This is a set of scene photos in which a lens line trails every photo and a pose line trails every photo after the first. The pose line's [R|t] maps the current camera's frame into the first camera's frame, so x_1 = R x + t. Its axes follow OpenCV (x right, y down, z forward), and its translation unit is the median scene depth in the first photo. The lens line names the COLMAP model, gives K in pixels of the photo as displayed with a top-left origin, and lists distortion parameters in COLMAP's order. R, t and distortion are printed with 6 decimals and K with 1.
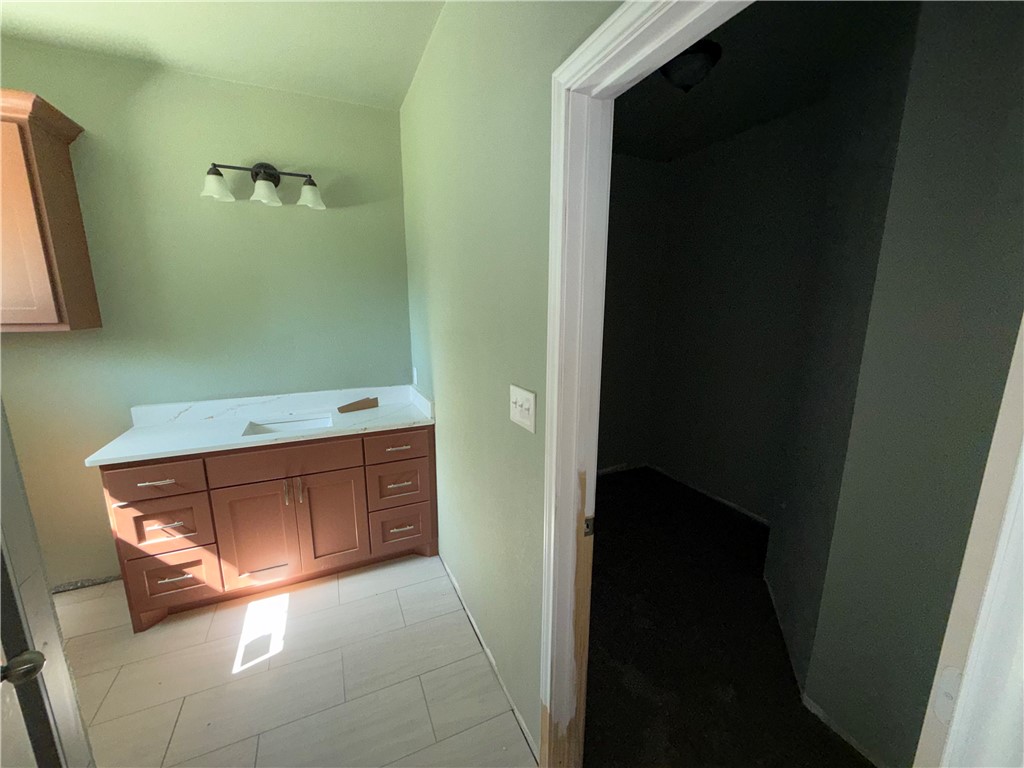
lens RADIAL K [[408.9, 0, 512.0], [0, 408.9, 384.0], [0, 0, 1]] dist [-0.000926, -0.000107]
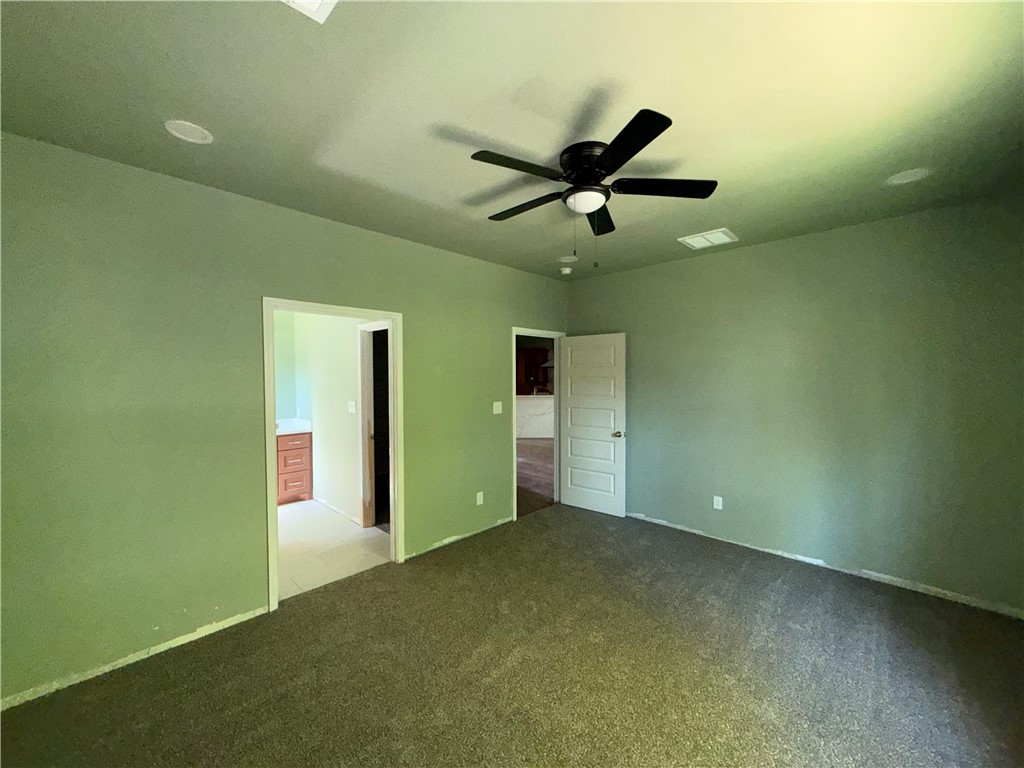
lens RADIAL K [[408.9, 0, 512.0], [0, 408.9, 384.0], [0, 0, 1]] dist [-0.000926, -0.000107]
pose [[0.932138, -0.017368, 0.361685, 0.036696], [0.080817, 0.983632, -0.161047, 0.516048], [-0.352968, 0.179348, 0.918285, -2.585174]]
